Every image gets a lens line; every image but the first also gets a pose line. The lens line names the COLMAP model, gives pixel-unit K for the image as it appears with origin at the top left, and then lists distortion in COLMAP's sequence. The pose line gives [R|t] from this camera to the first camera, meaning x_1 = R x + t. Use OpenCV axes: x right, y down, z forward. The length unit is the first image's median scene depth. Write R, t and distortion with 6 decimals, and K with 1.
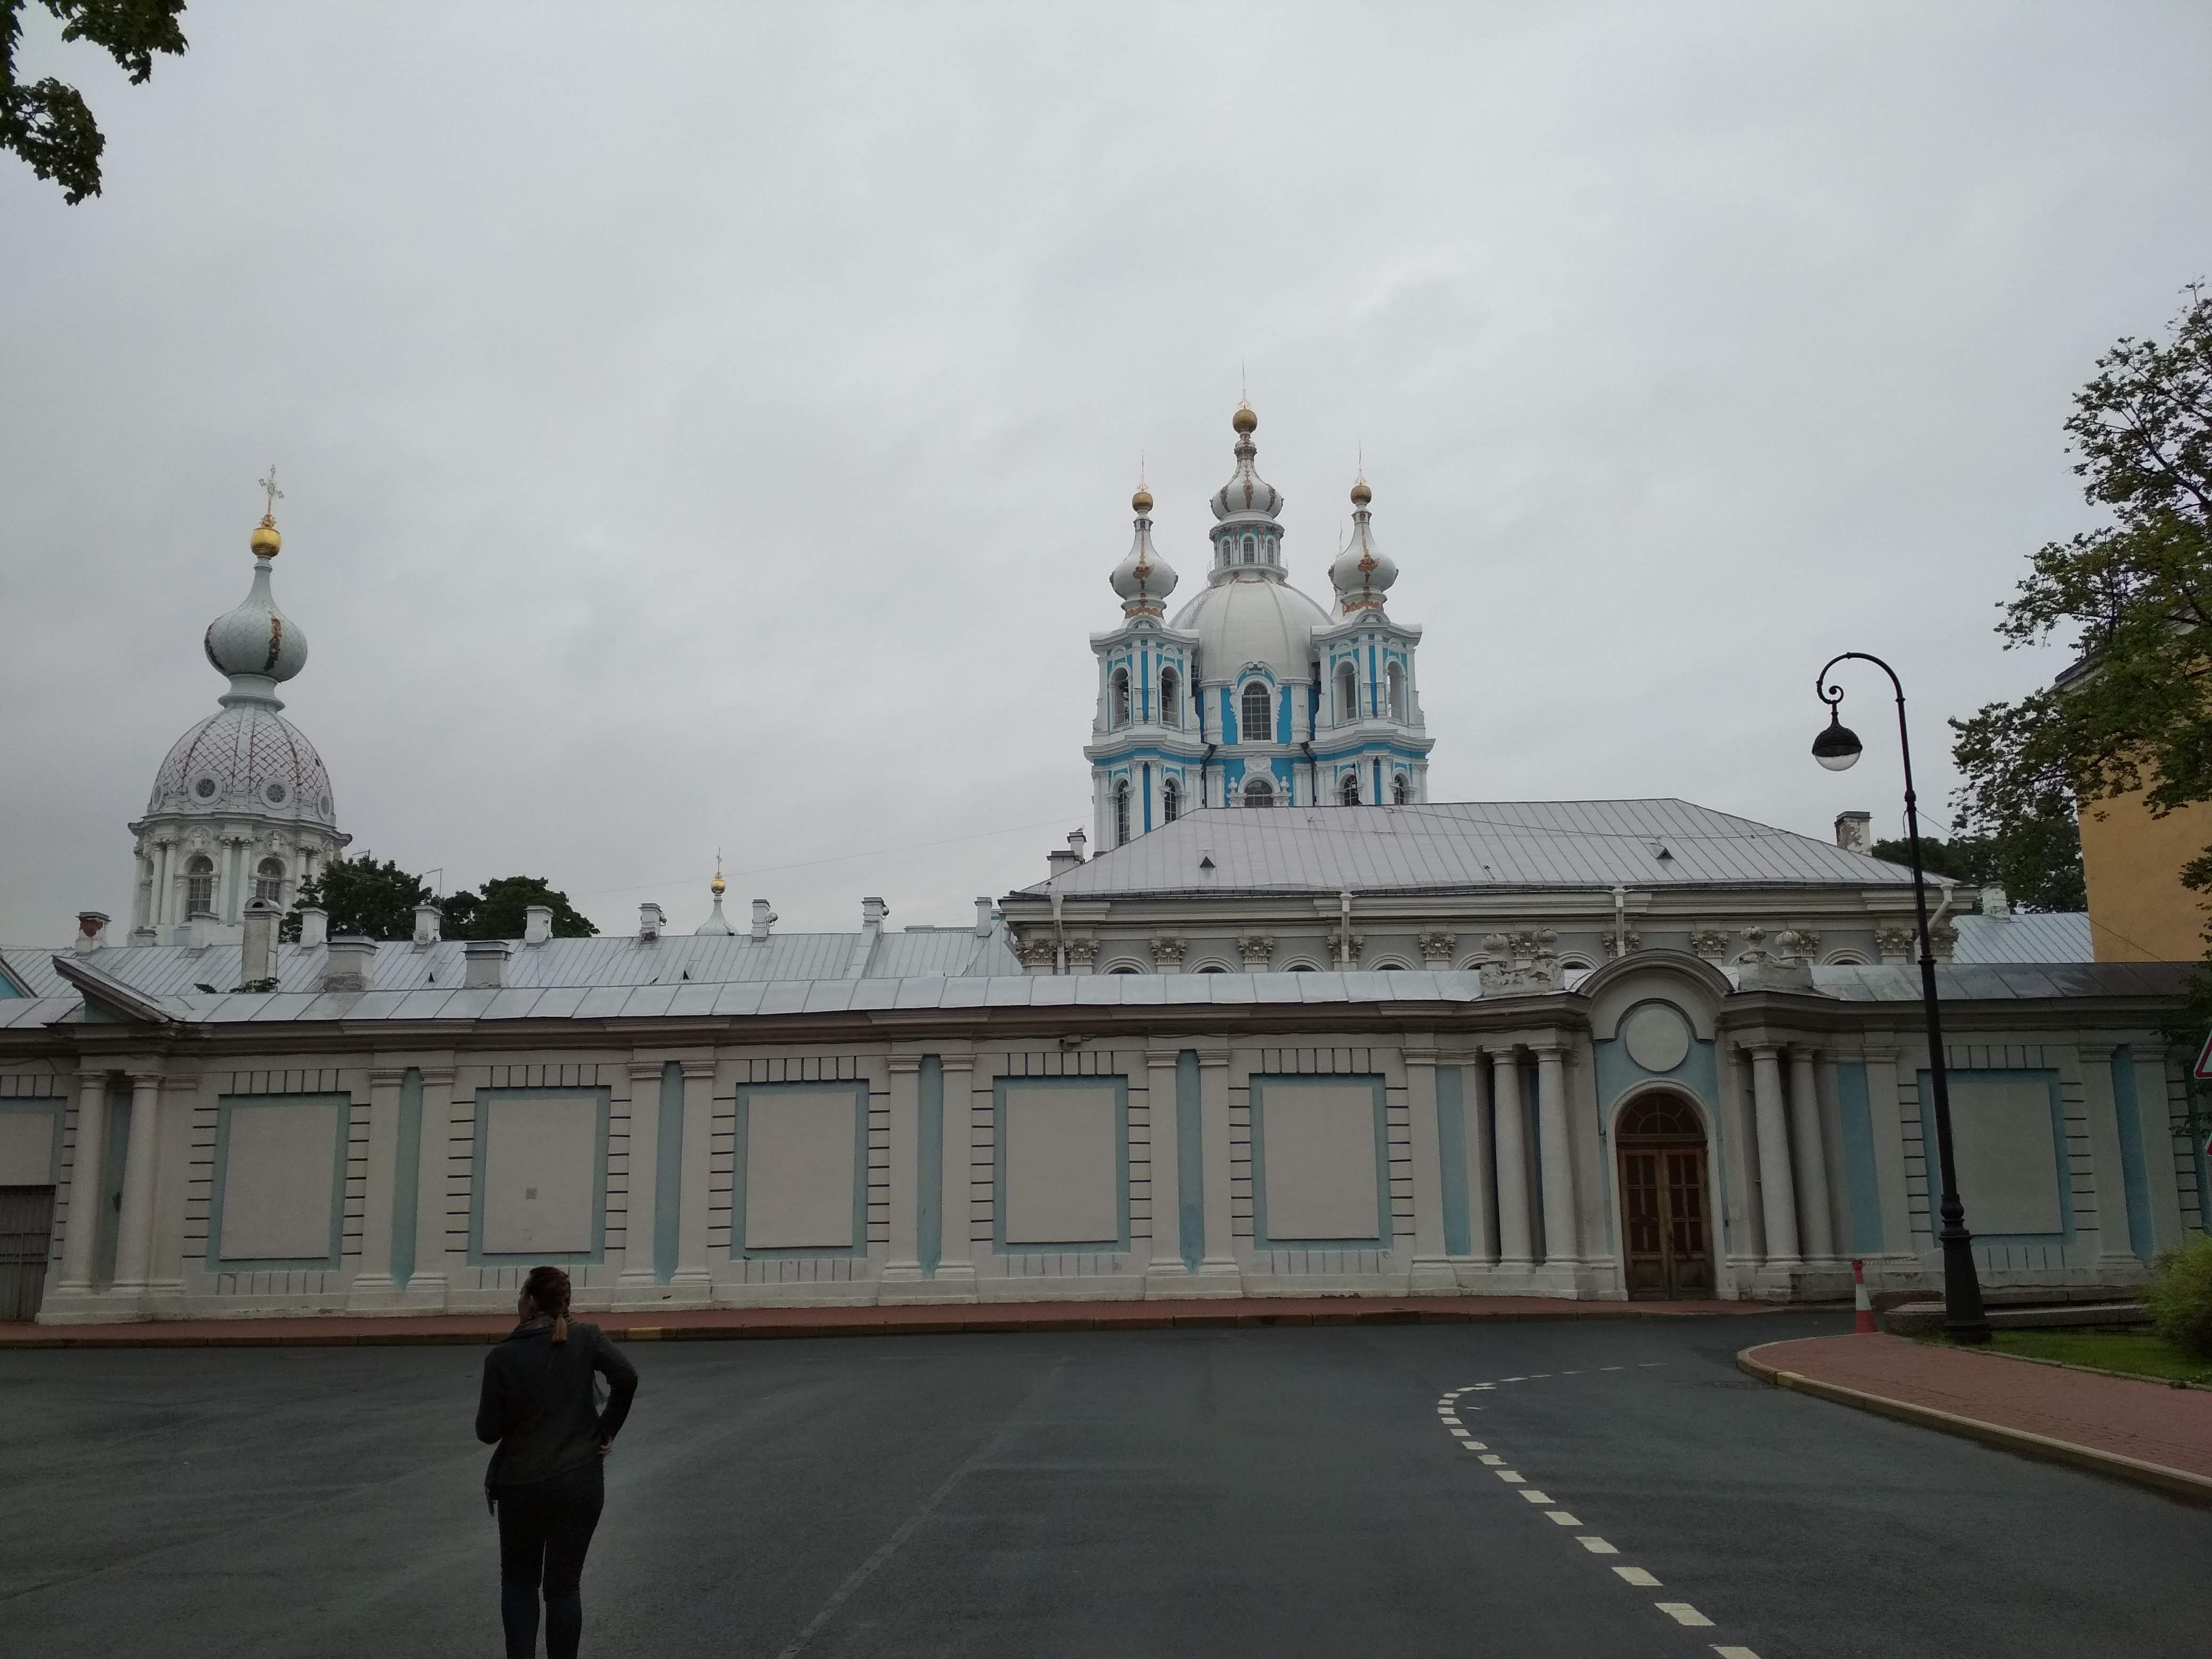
lens RADIAL K [[1892.2, 0, 1106.0], [0, 1892.2, 829.5], [0, 0, 1]] dist [0.132998, -0.363631]
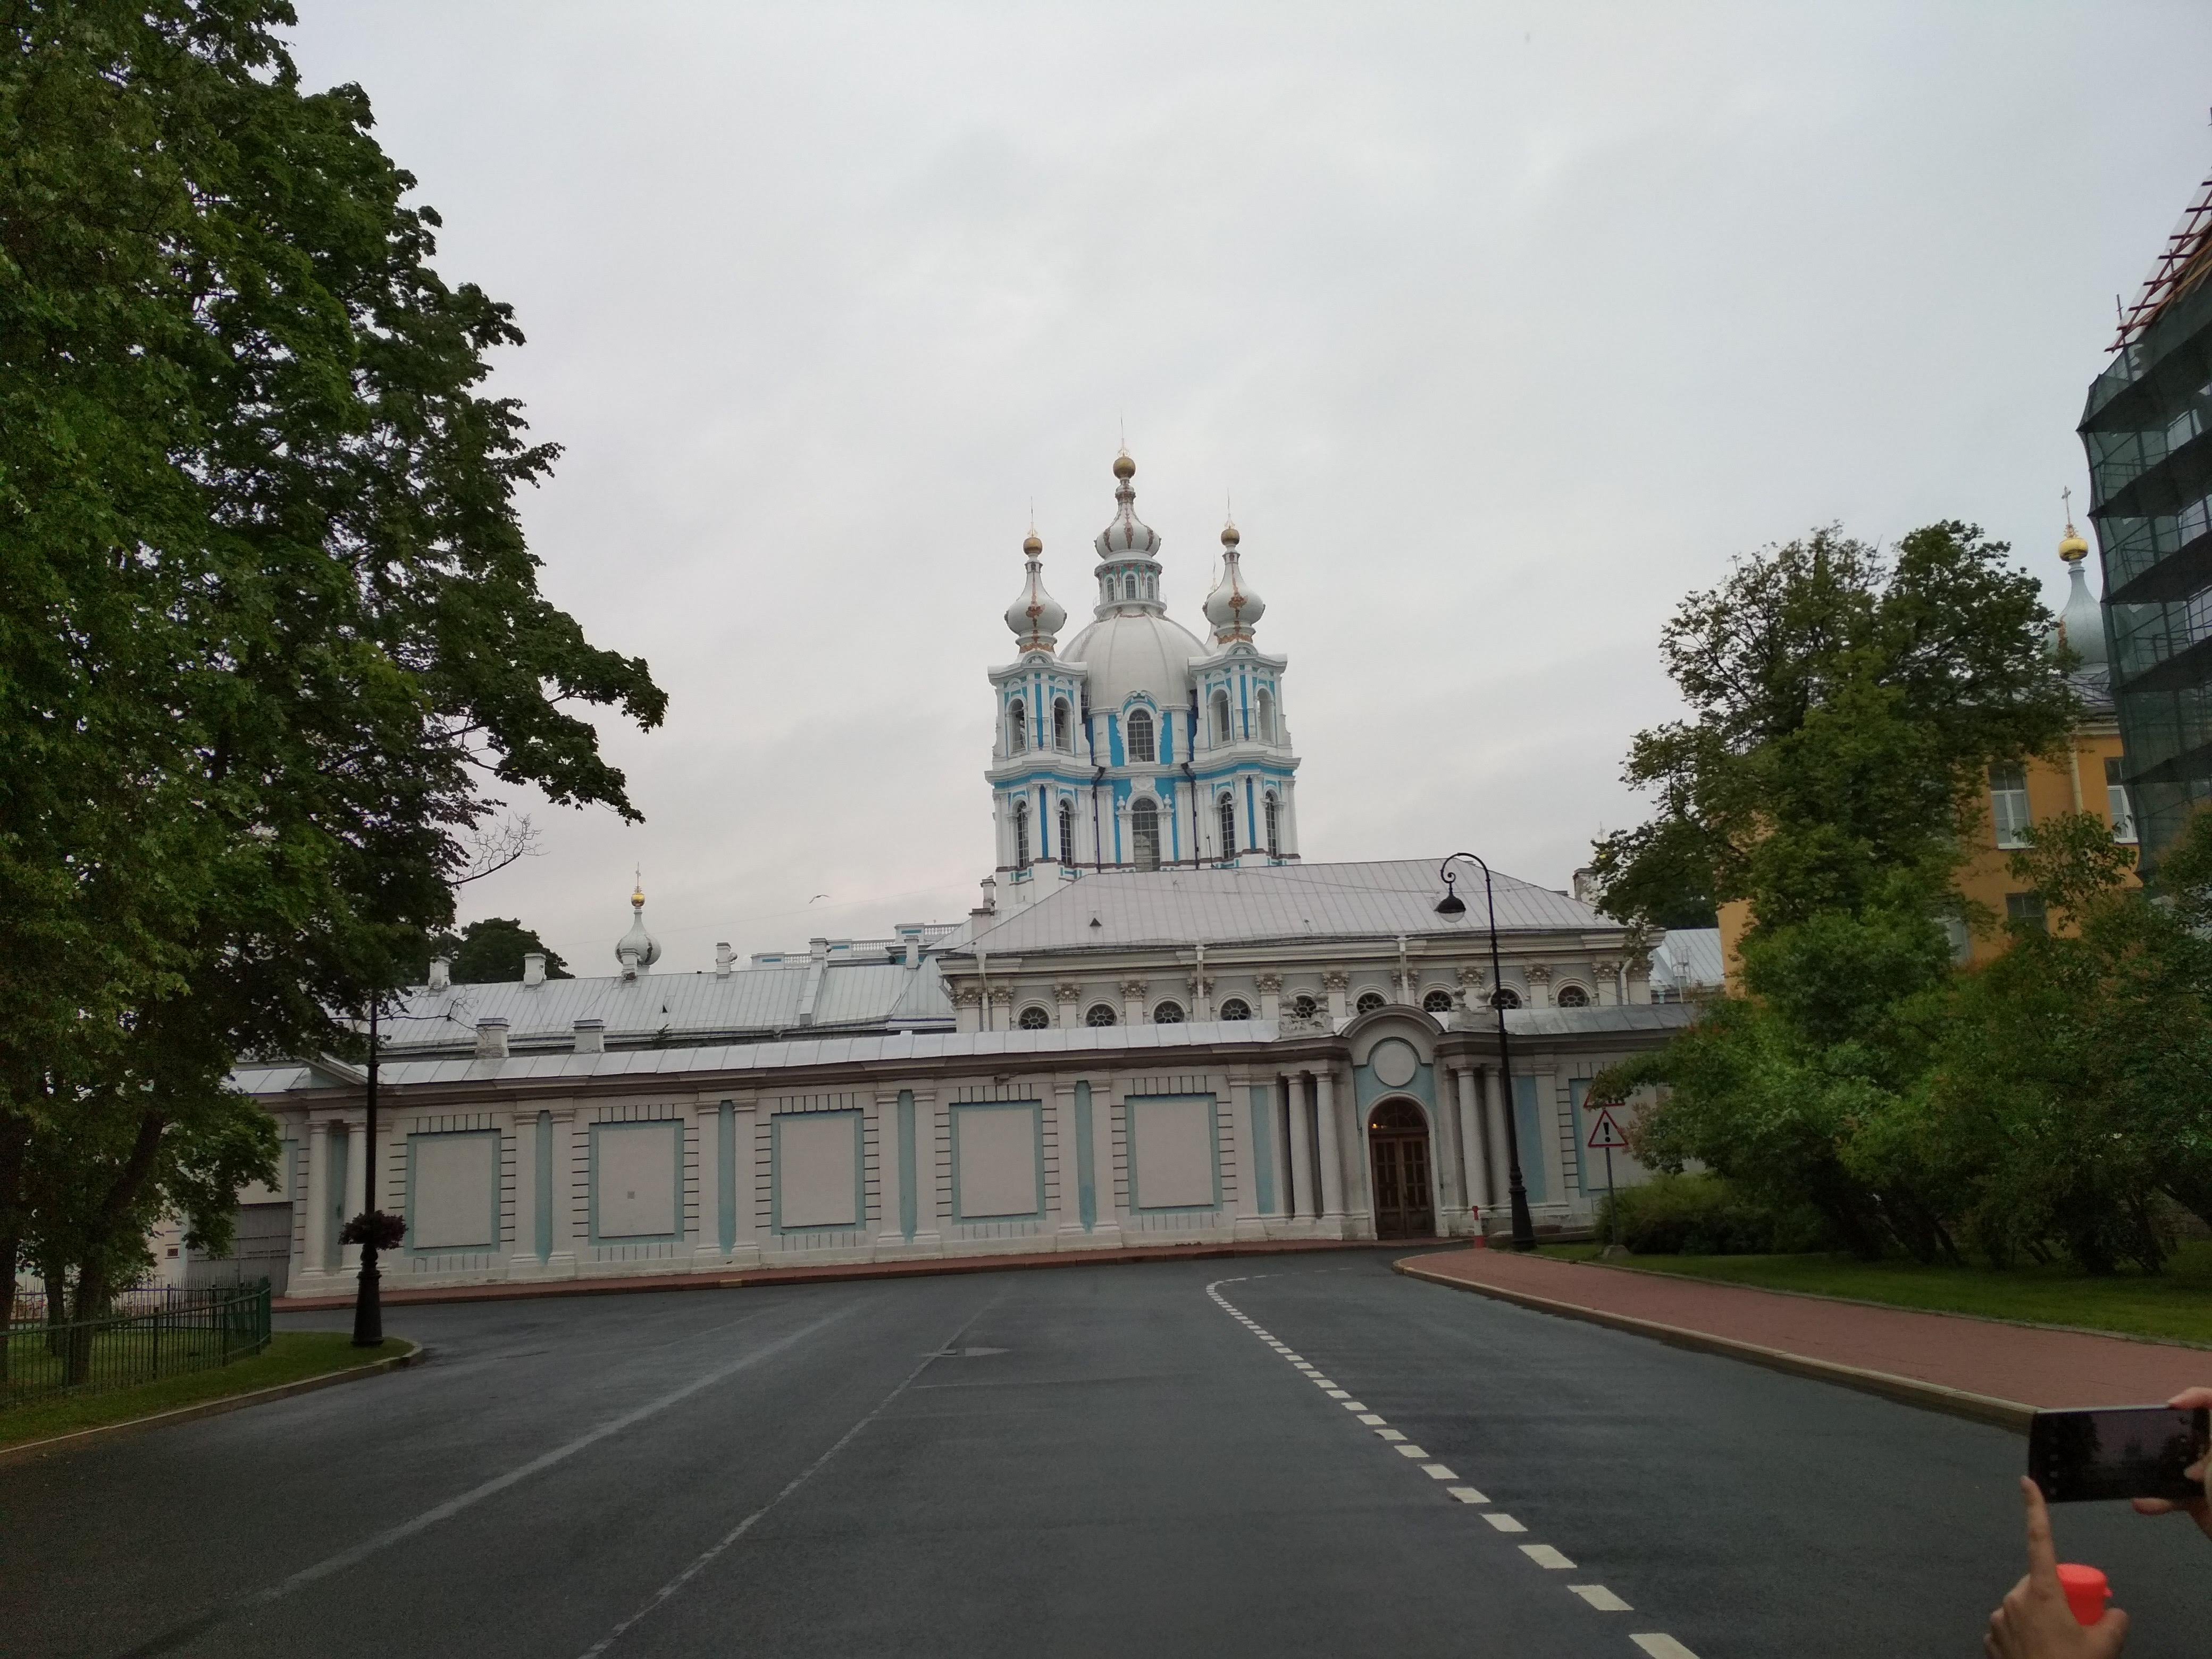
lens RADIAL K [[1885.3, 0, 1106.0], [0, 1885.3, 829.5], [0, 0, 1]] dist [0.160081, -0.591448]
pose [[0.998165, -0.024333, 0.055453, -0.014582], [0.023784, 0.999661, 0.010546, -0.091929], [-0.055691, -0.009208, 0.998406, -0.452182]]
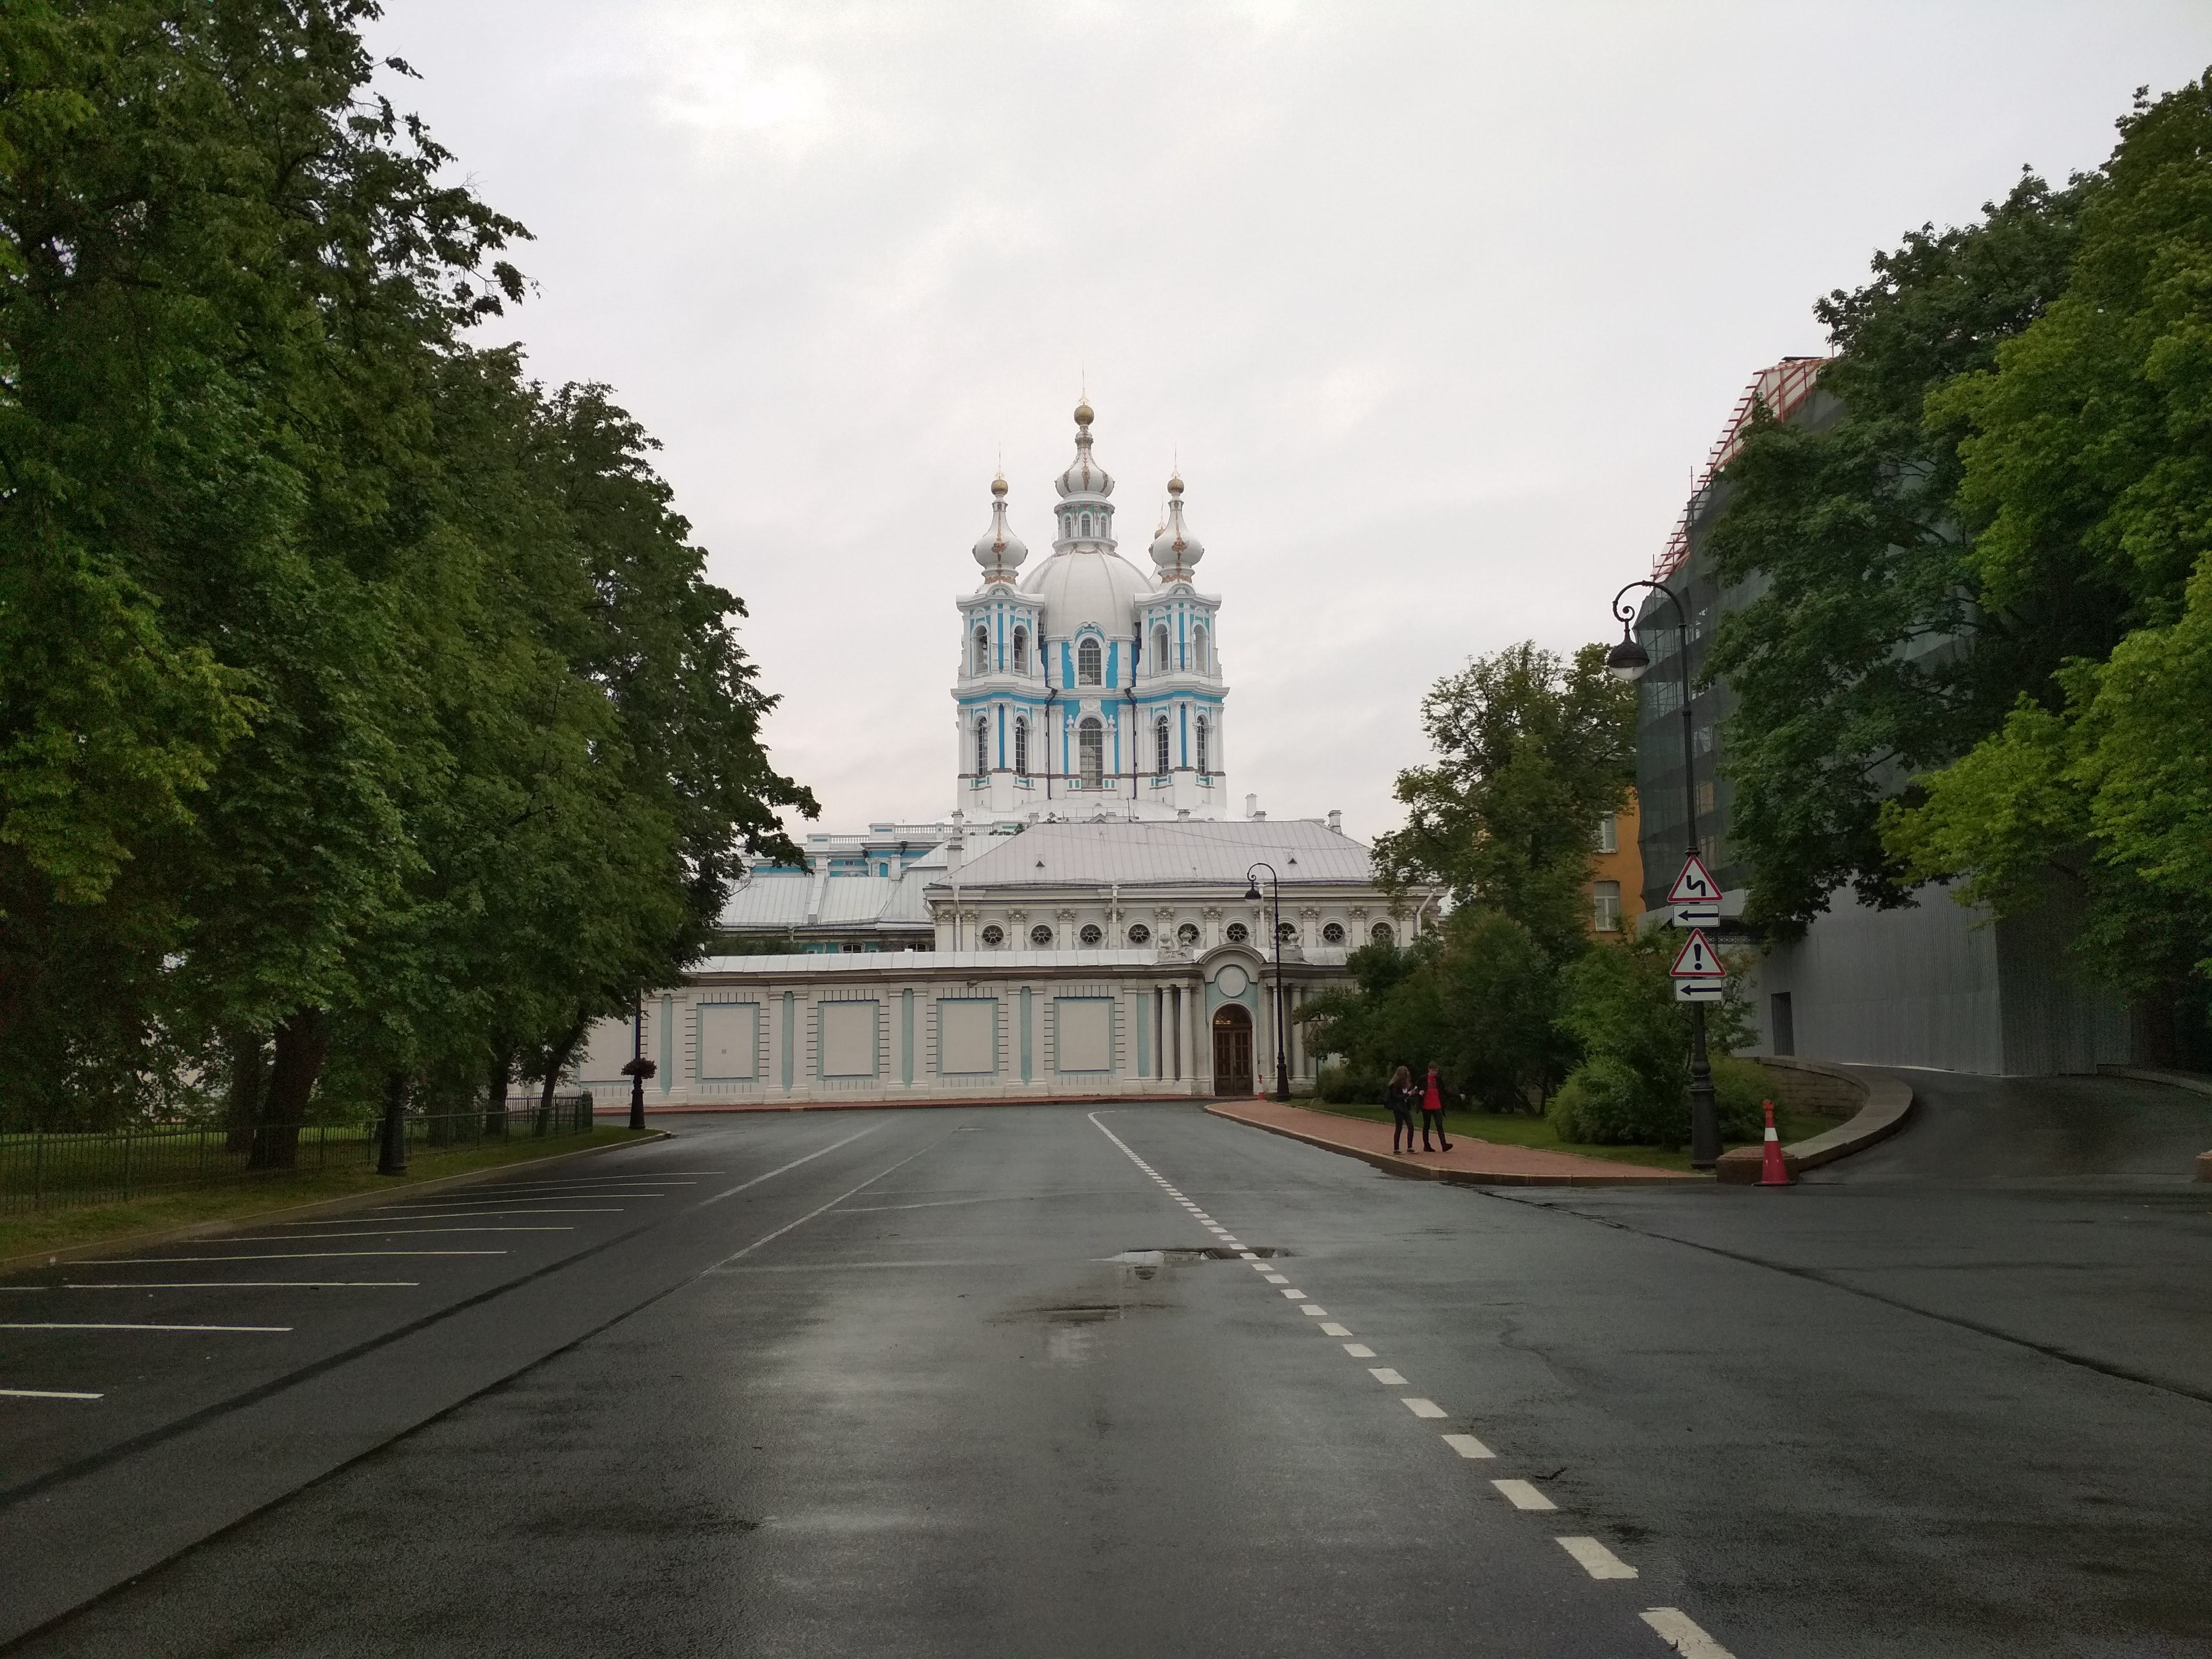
lens RADIAL K [[1892.2, 0, 1106.0], [0, 1892.2, 829.5], [0, 0, 1]] dist [0.132998, -0.363631]
pose [[0.996816, 0.006736, 0.079448, -0.039335], [-0.013044, 0.996777, 0.079156, -0.238306], [-0.078659, -0.079941, 0.993691, -1.166113]]
